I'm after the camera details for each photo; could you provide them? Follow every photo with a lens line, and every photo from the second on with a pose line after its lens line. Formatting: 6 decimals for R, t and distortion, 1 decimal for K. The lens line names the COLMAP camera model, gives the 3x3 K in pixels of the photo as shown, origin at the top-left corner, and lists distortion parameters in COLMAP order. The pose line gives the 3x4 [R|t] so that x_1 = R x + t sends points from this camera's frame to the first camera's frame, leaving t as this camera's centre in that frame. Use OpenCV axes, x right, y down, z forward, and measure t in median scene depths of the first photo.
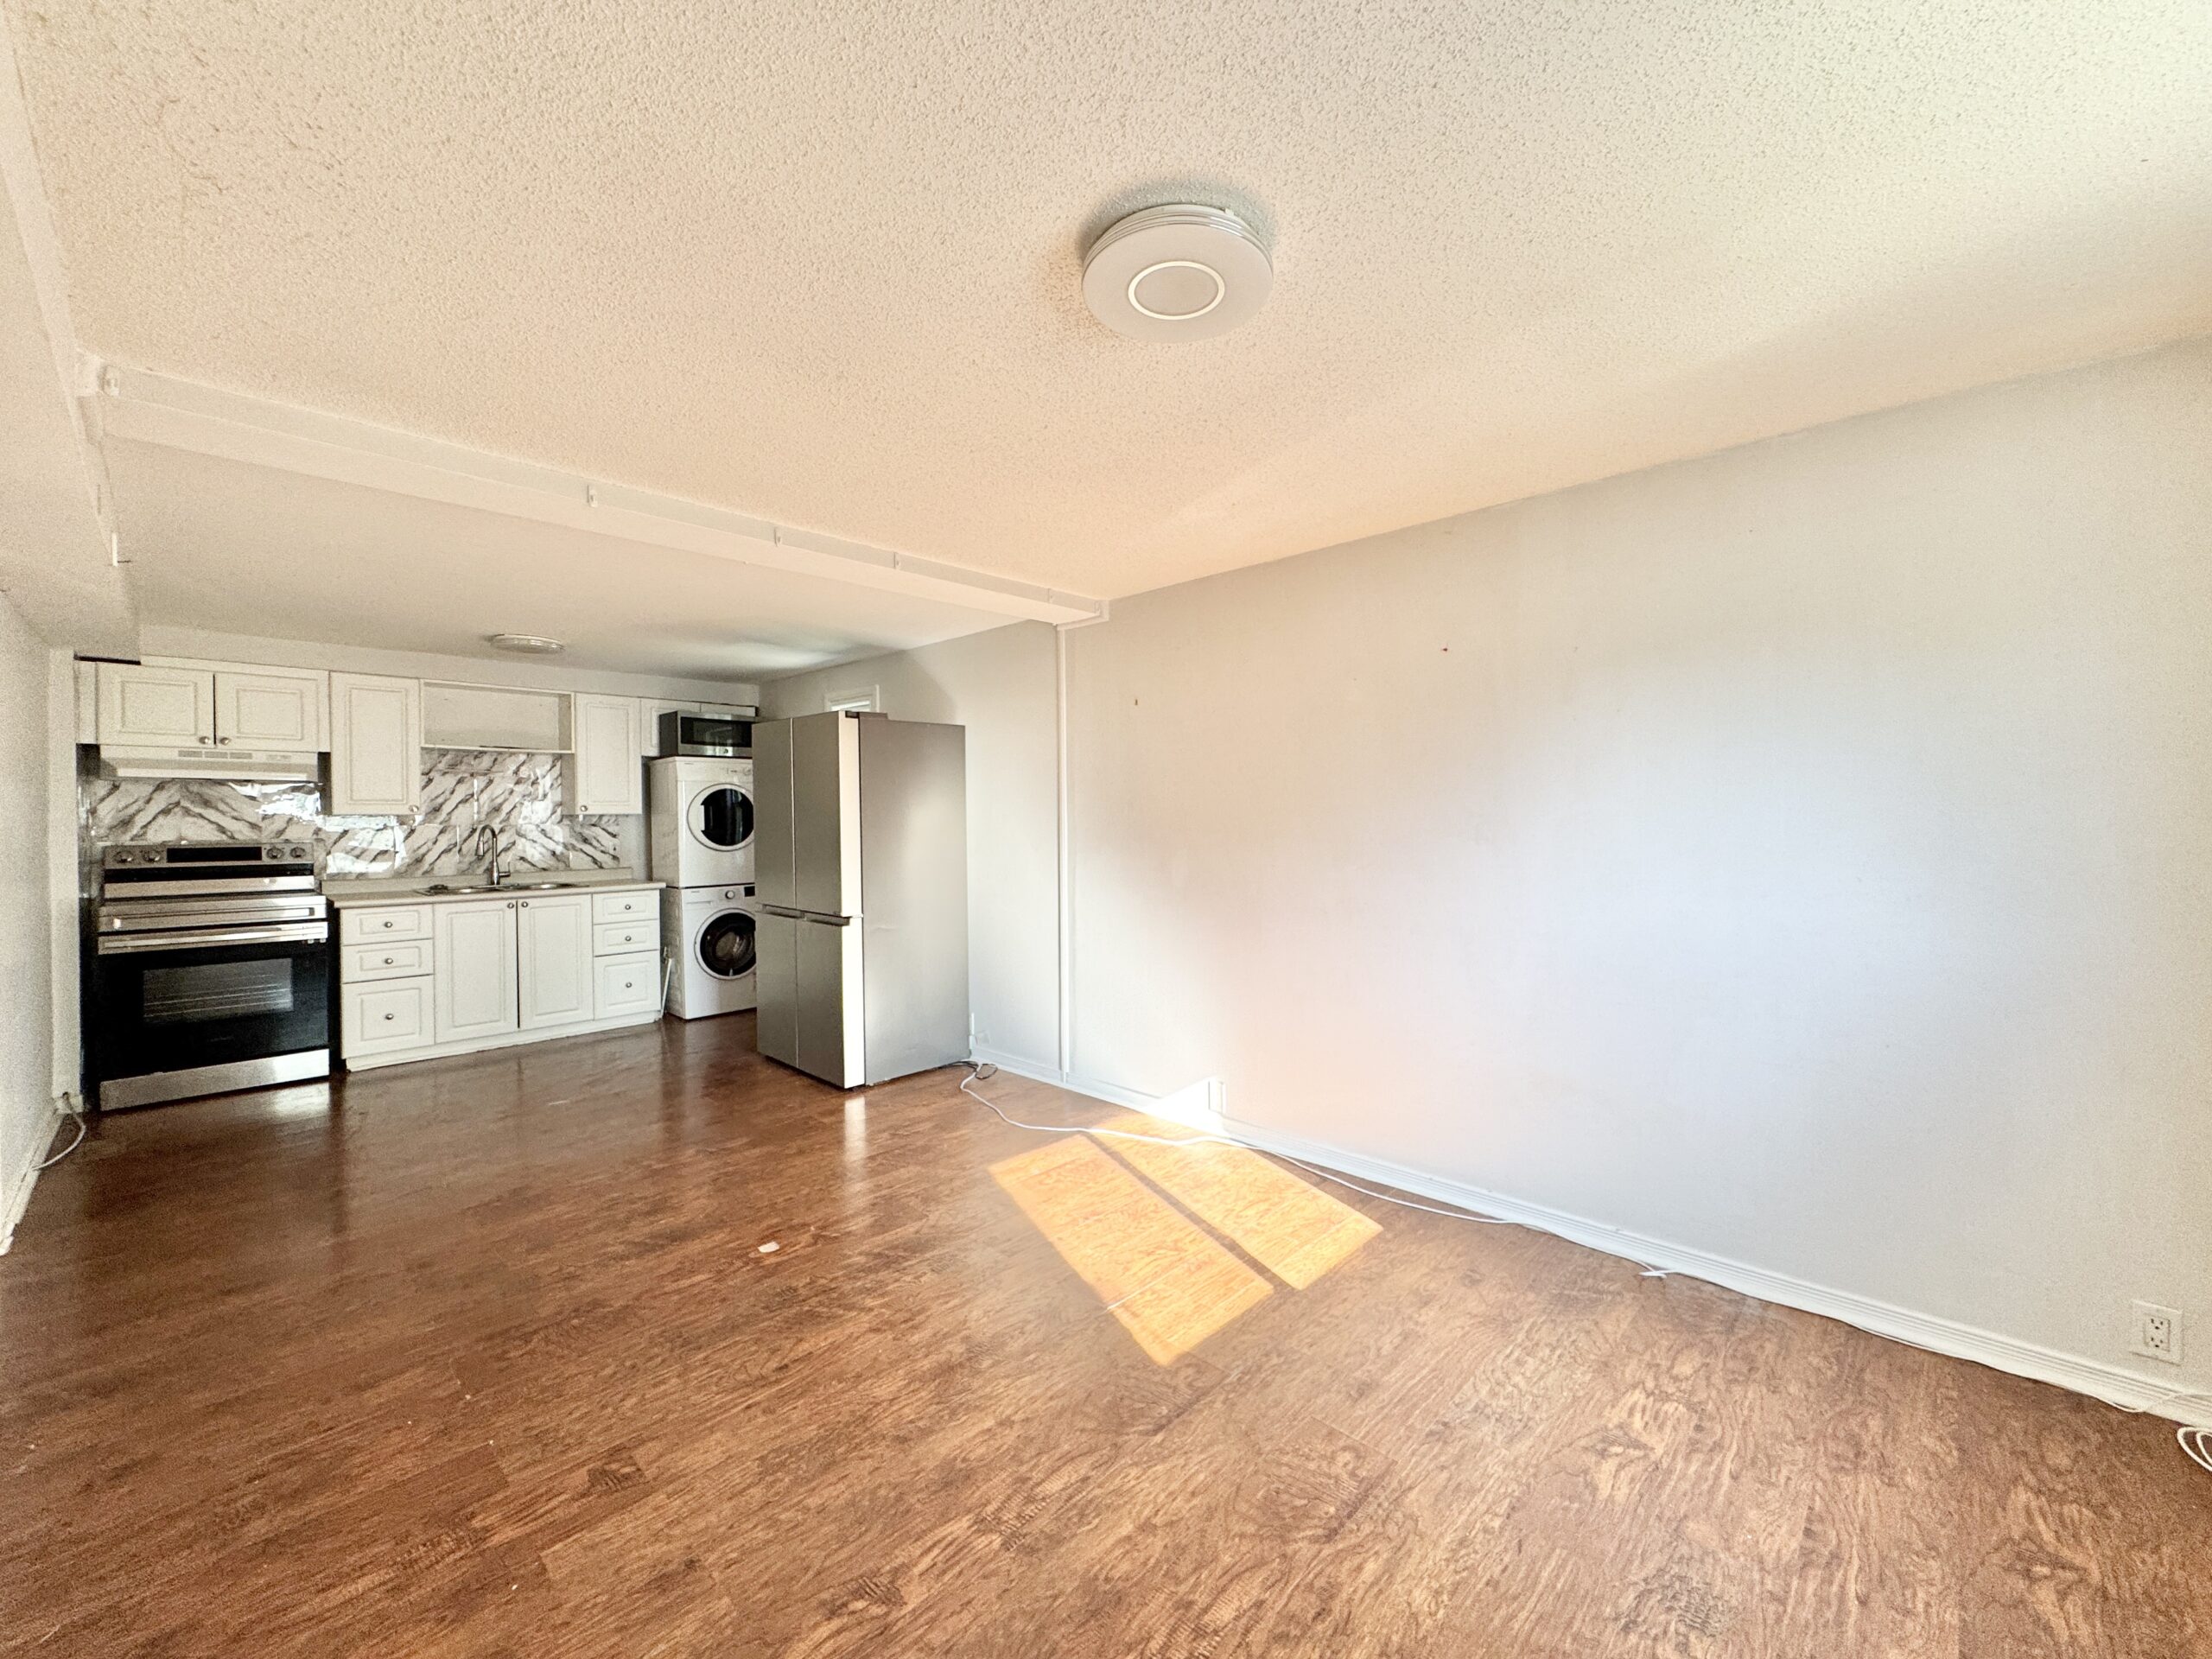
lens RADIAL K [[883.4, 0, 1106.0], [0, 883.4, 829.5], [0, 0, 1]] dist [-0.001383, -0.000152]
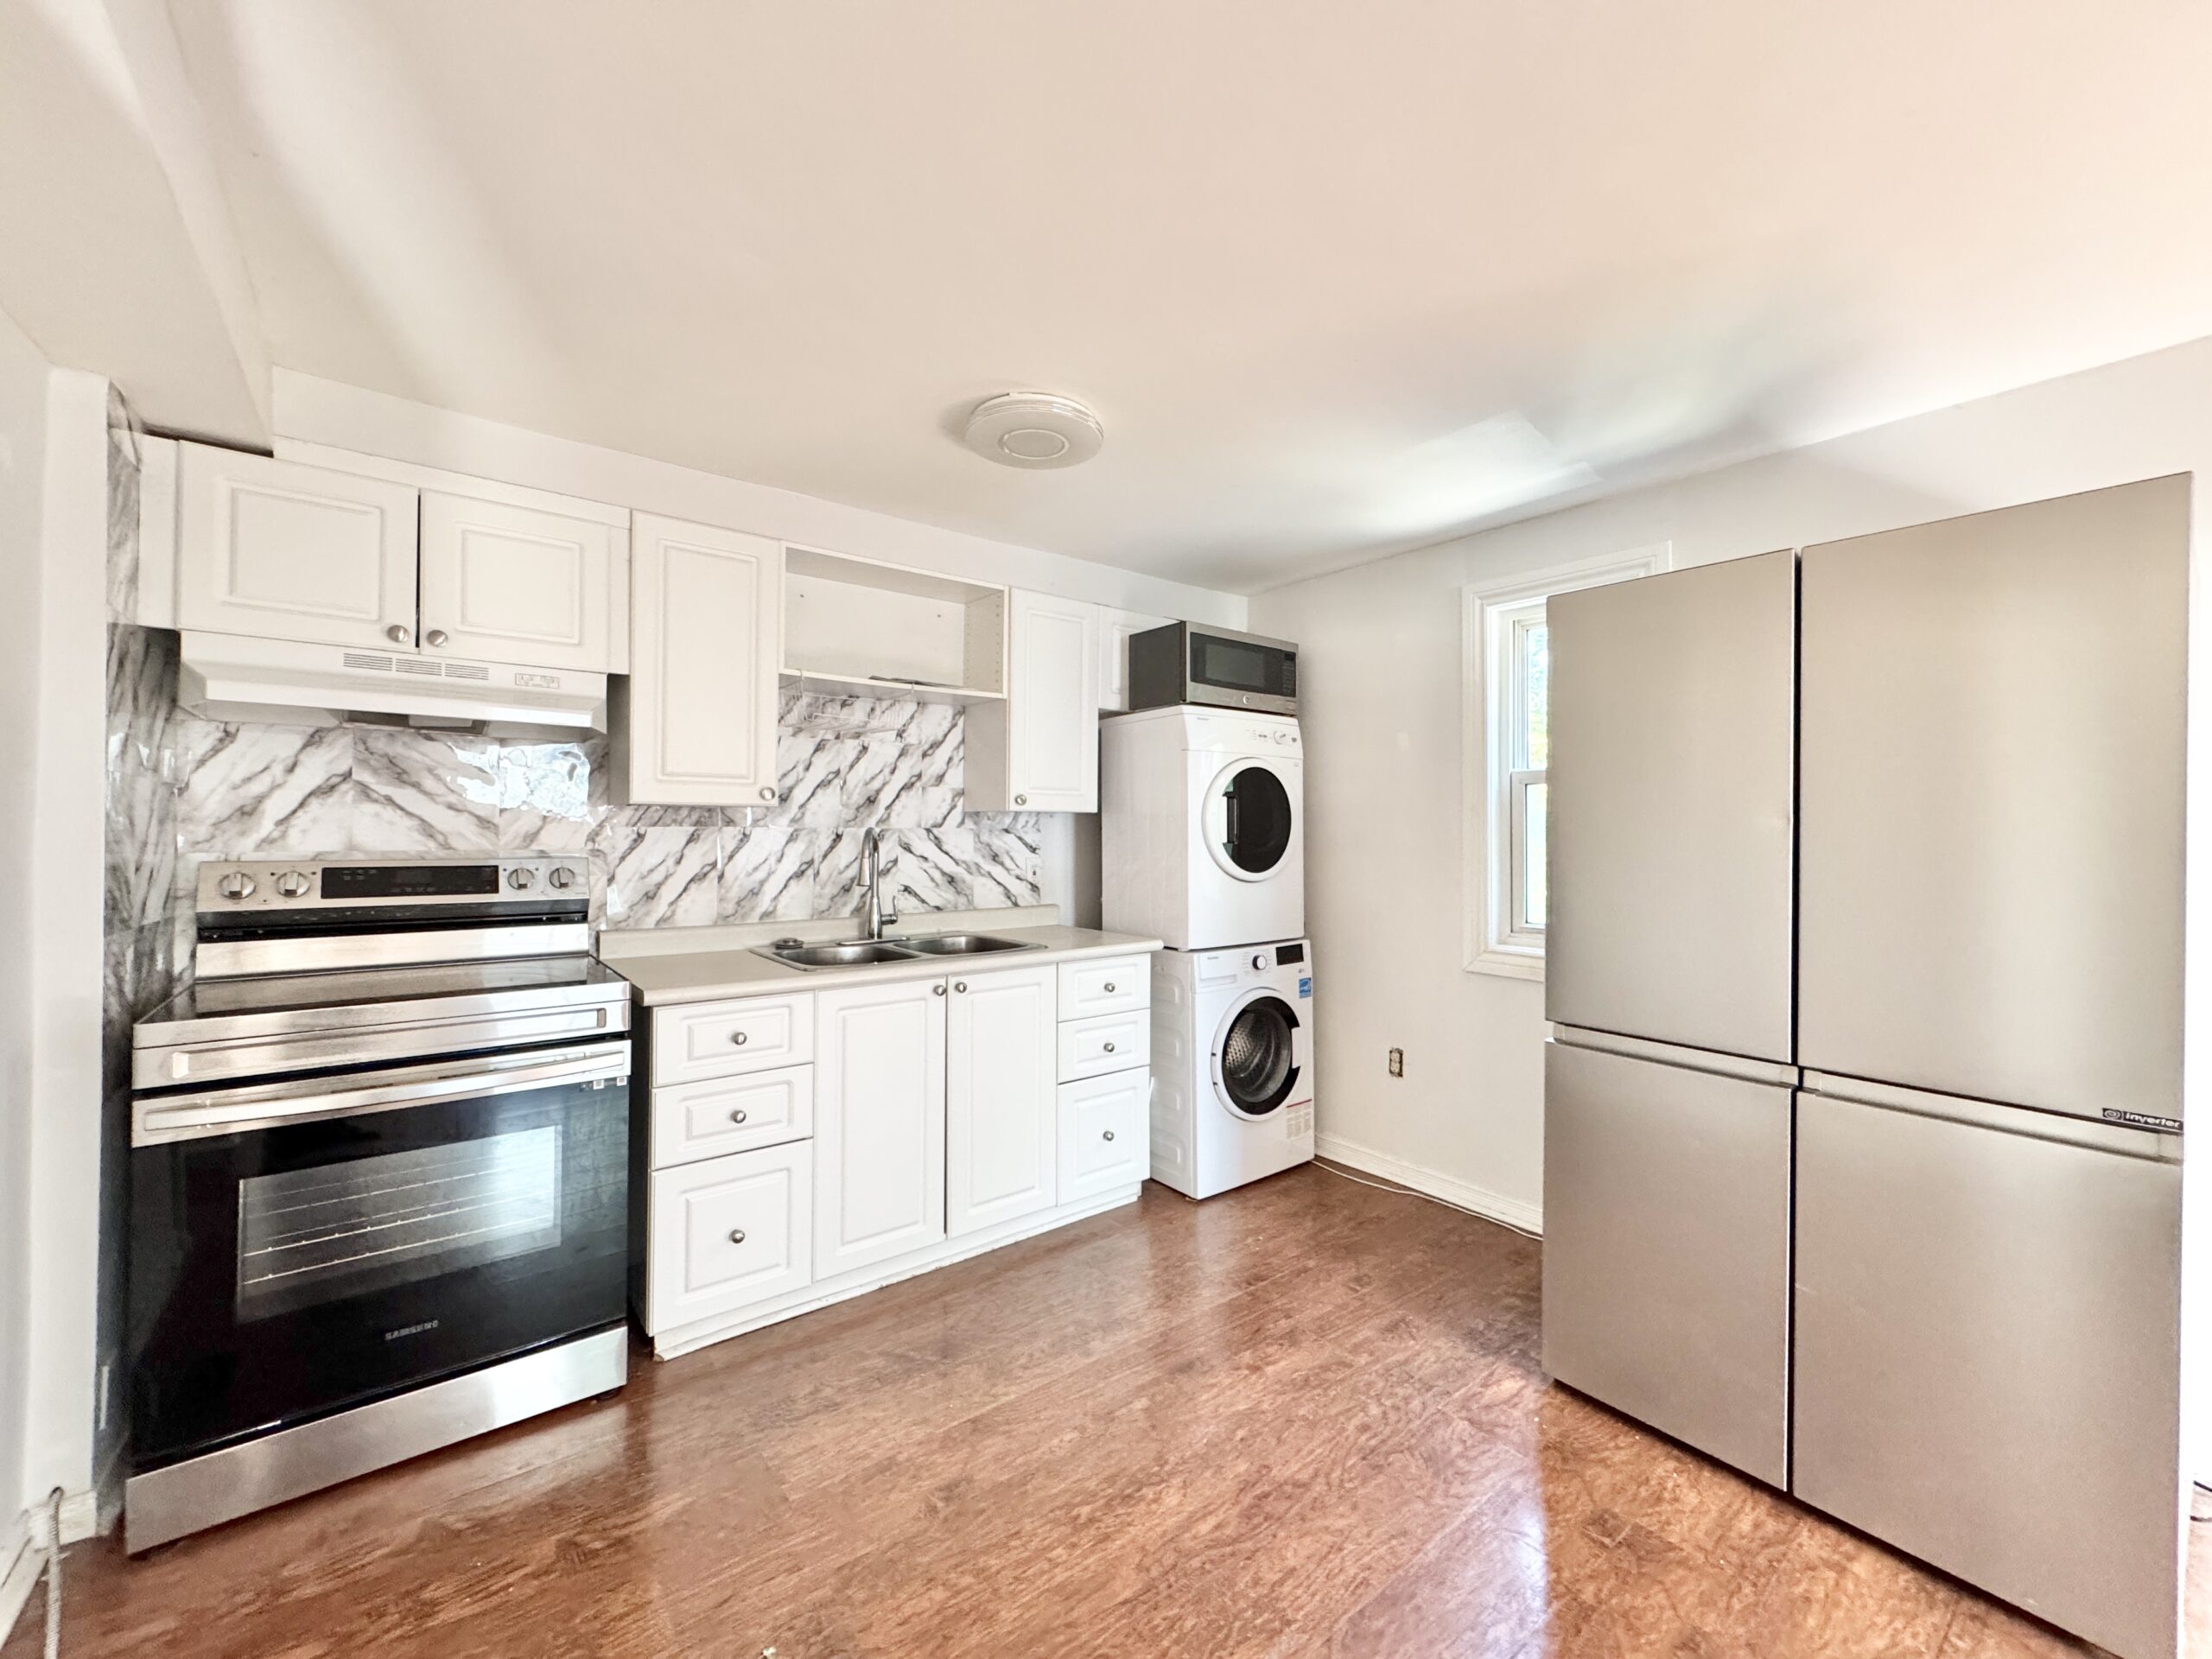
lens RADIAL K [[878.7, 0, 1106.0], [0, 878.7, 829.5], [0, 0, 1]] dist [-0.000419, -0.000063]
pose [[0.990381, 0.014247, -0.137630, -0.547248], [-0.015920, 0.999812, -0.011066, -0.000657], [0.137446, 0.013151, 0.990422, 0.553594]]
